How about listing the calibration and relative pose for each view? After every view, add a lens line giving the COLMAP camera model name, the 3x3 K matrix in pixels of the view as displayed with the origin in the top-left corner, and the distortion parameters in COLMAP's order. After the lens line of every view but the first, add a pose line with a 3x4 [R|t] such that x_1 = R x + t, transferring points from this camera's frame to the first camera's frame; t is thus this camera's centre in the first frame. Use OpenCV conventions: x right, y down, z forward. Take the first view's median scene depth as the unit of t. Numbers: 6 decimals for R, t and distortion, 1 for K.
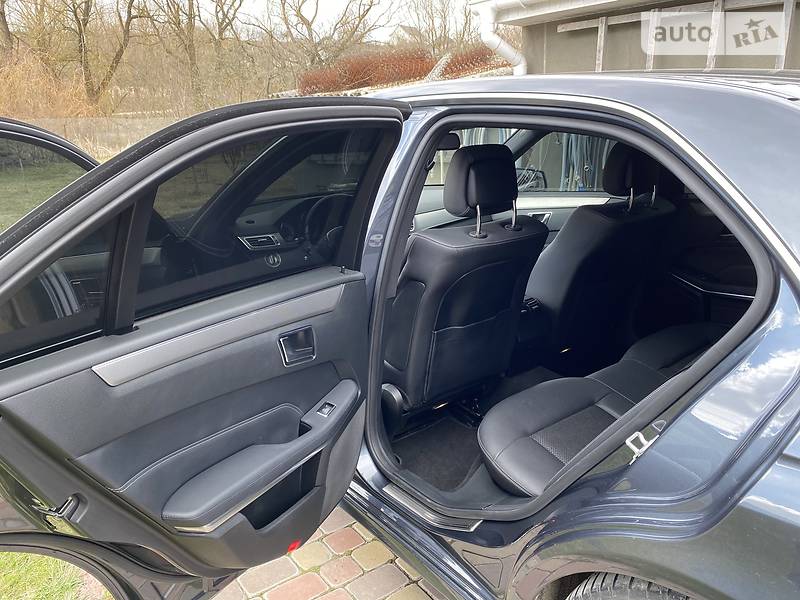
lens RADIAL K [[608.1, 0, 396.1], [0, 608.1, 296.2], [0, 0, 1]] dist [0.001744, 0.000410]
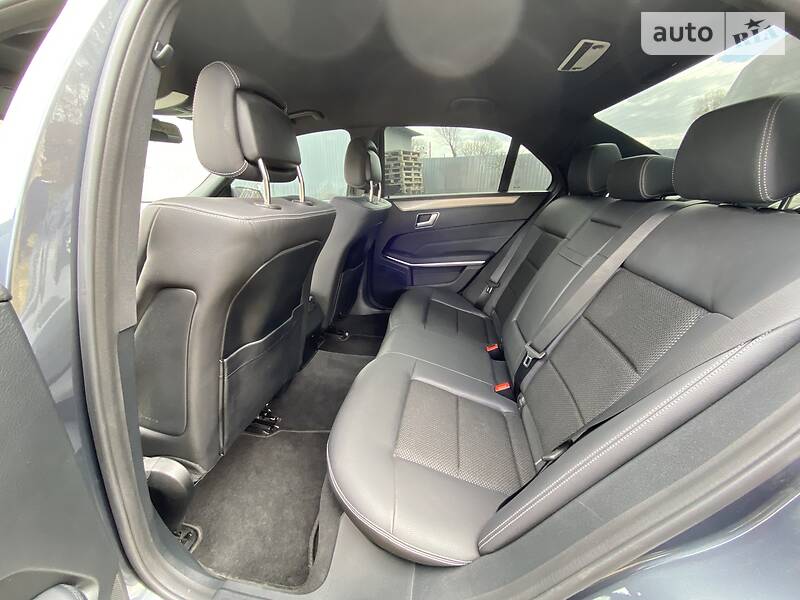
lens RADIAL K [[322.5, 0, 400.0], [0, 322.5, 300.0], [0, 0, 1]] dist [0.008681, -0.015866]
pose [[0.746189, -0.194177, 0.636787, -0.004491], [0.172744, 0.980230, 0.096481, -0.007378], [-0.642932, 0.038008, 0.764980, 0.595512]]
